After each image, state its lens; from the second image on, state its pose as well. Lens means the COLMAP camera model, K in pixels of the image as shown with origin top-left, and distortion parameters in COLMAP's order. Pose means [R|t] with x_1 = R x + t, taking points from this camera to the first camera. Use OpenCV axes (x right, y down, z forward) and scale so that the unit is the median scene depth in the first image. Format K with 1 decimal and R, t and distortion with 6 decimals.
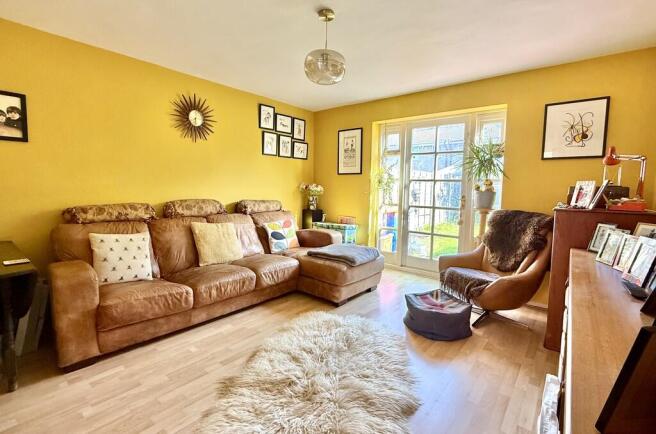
lens RADIAL K [[309.8, 0, 328.8], [0, 309.8, 216.0], [0, 0, 1]] dist [-0.001840, -0.000114]
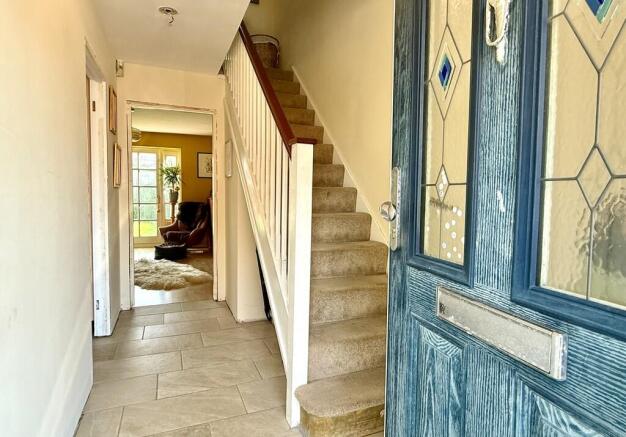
lens RADIAL K [[363.0, 0, 313.1], [0, 363.0, 218.3], [0, 0, 1]] dist [0.002784, -0.001293]
pose [[0.496737, -0.052727, 0.866298, -1.022537], [0.080248, 0.996667, 0.014647, 0.114951], [-0.864183, 0.062243, 0.499313, -0.852475]]
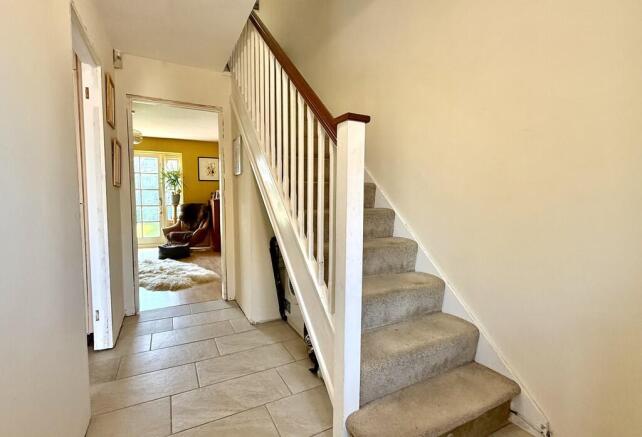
lens RADIAL K [[300.6, 0, 321.2], [0, 300.6, 219.5], [0, 0, 1]] dist [-0.002480, 0.000244]
pose [[0.412284, -0.066747, 0.908607, -0.894817], [0.096984, 0.994861, 0.029077, 0.115531], [-0.905879, 0.076133, 0.416638, -0.657723]]
